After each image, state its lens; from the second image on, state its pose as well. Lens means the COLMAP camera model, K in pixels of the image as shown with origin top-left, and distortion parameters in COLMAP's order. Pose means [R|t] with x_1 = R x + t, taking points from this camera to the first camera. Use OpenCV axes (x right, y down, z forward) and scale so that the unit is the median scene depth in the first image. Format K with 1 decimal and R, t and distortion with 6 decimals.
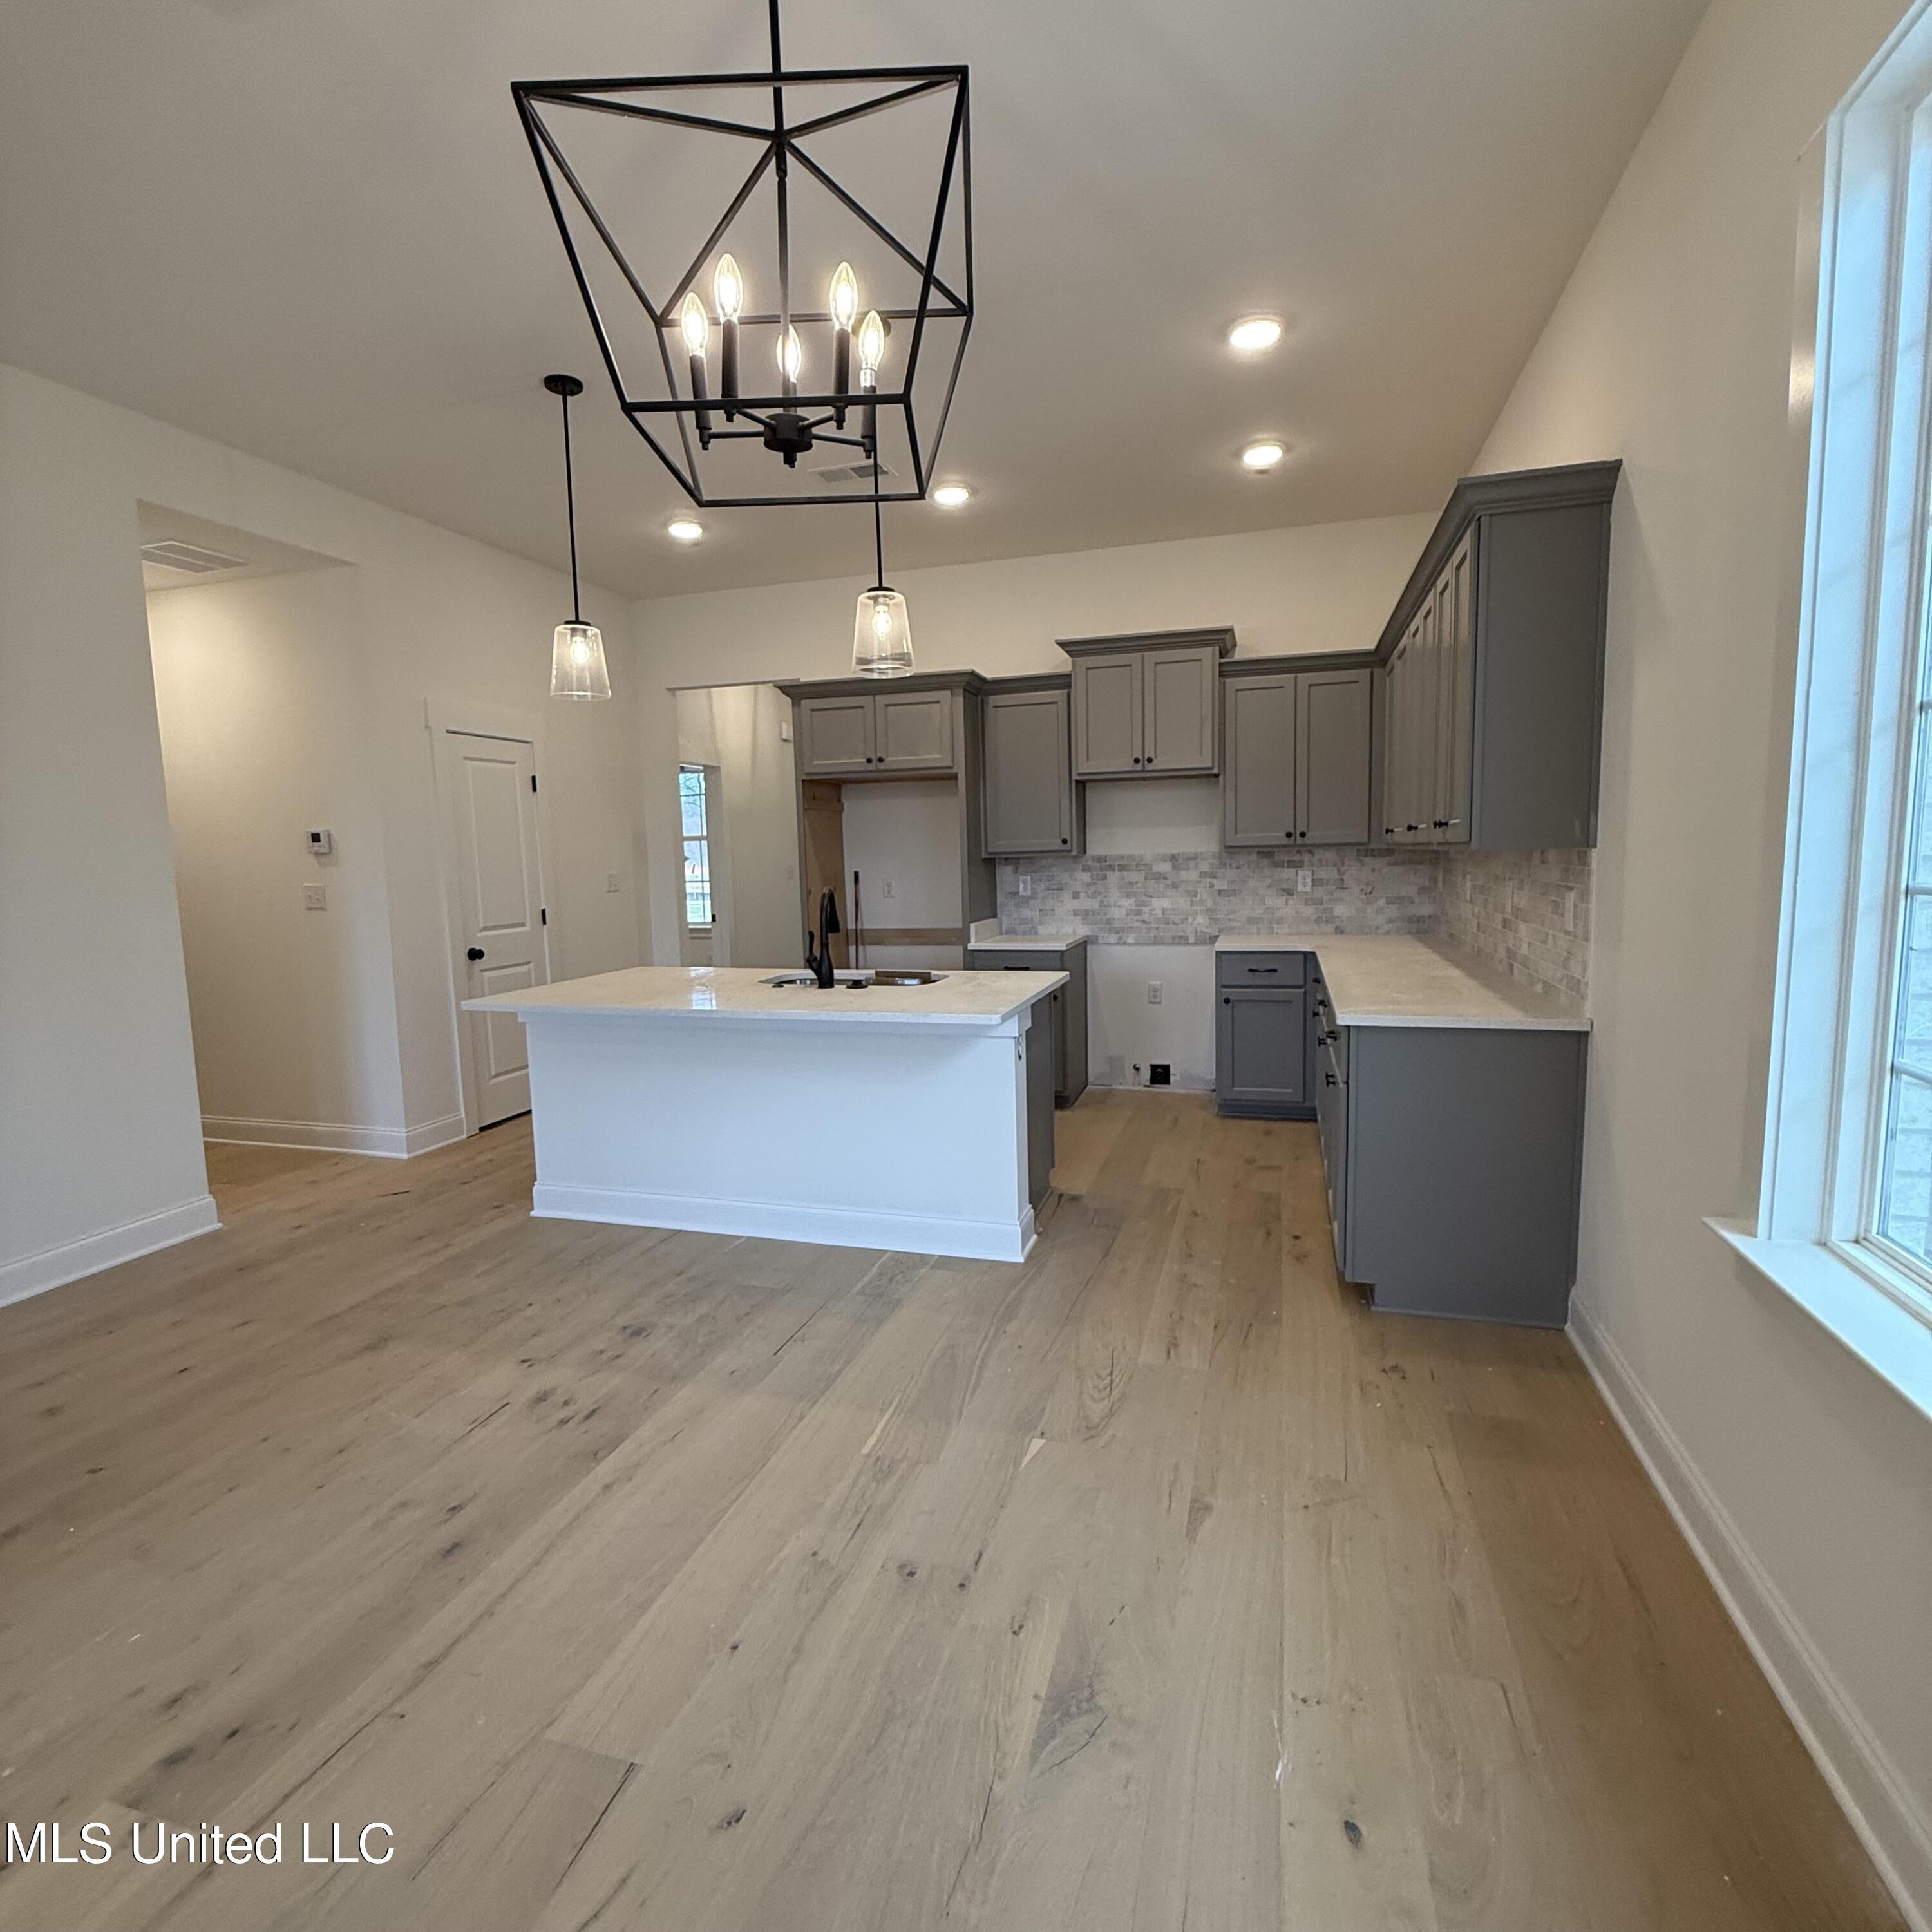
lens RADIAL K [[1010.6, 0, 966.0], [0, 1010.6, 966.0], [0, 0, 1]] dist [-0.000861, 0.000955]
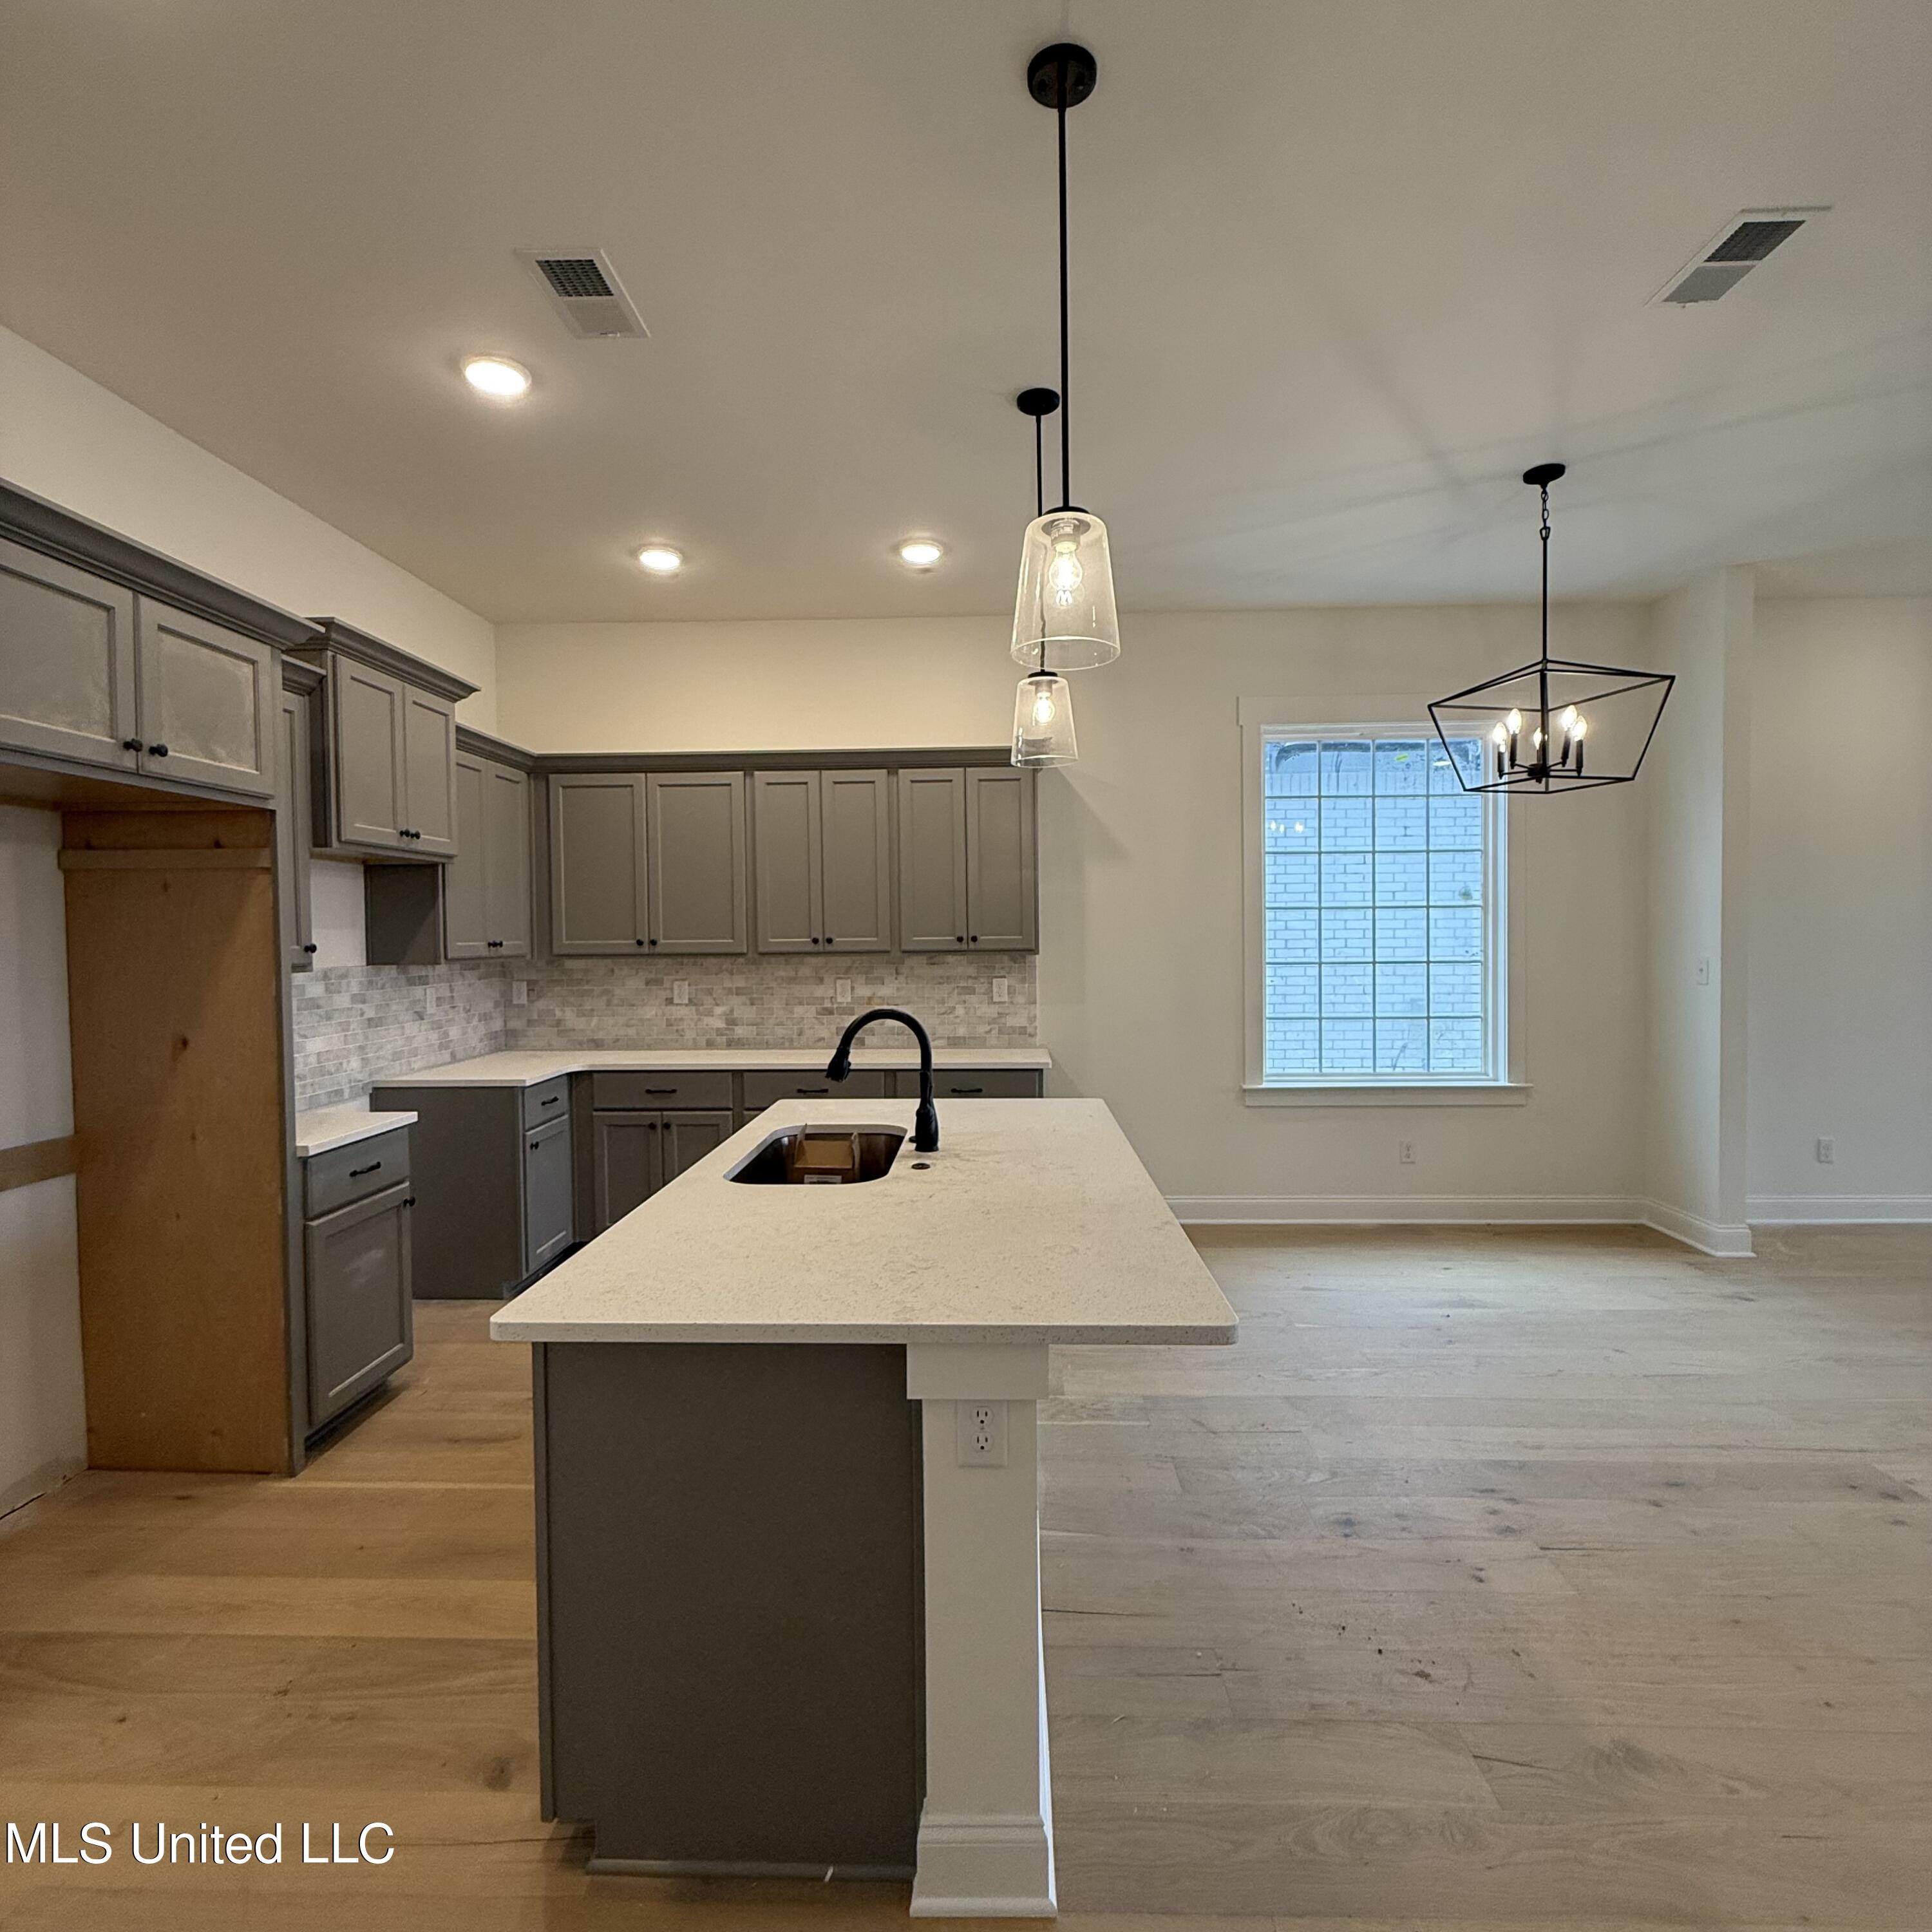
lens RADIAL K [[1021.4, 0, 964.2], [0, 1021.4, 961.9], [0, 0, 1]] dist [0.000581, -0.000609]
pose [[-0.253454, 0.001236, 0.967347, -0.590735], [0.124778, 0.991687, 0.031426, -0.089698], [-0.959266, 0.128668, -0.251501, 0.810037]]
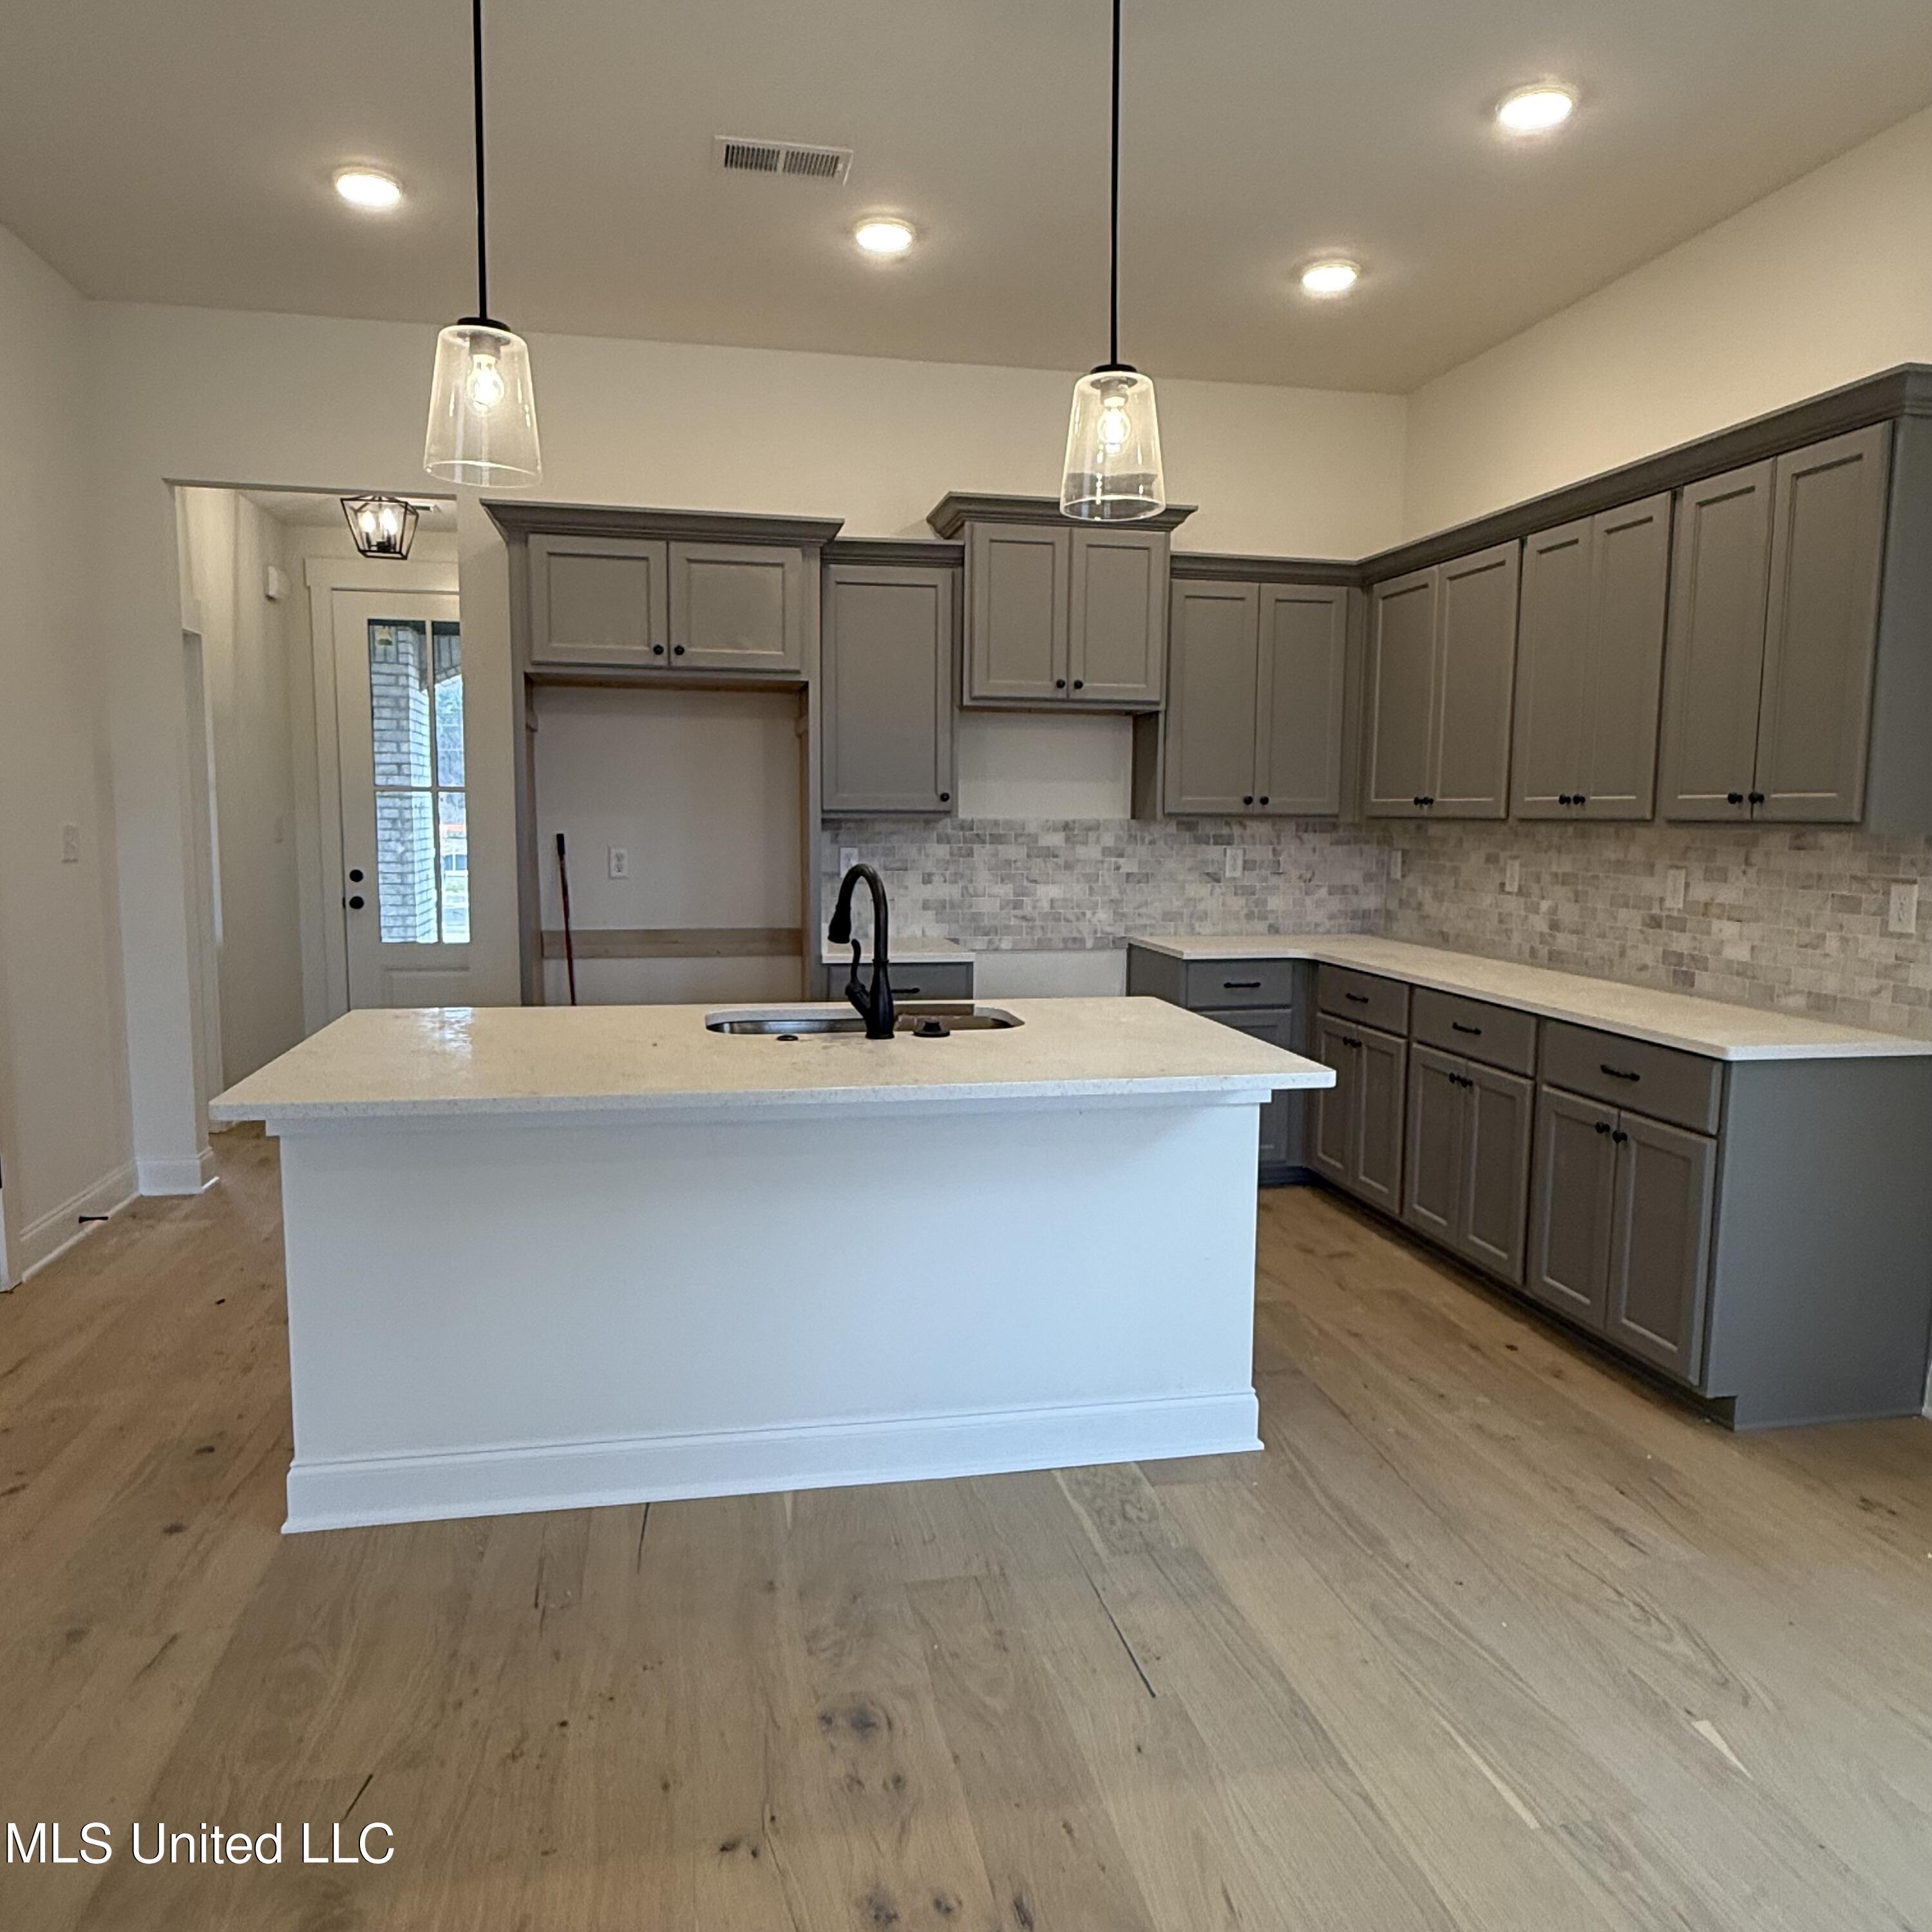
lens RADIAL K [[1410.8, 0, 960.4], [0, 1410.8, 968.0], [0, 0, 1]] dist [0.003582, -0.001644]
pose [[0.880500, -0.019724, 0.473636, -0.343889], [0.021495, 0.999768, 0.001676, -0.013266], [-0.473559, 0.008705, 0.880719, 0.186959]]
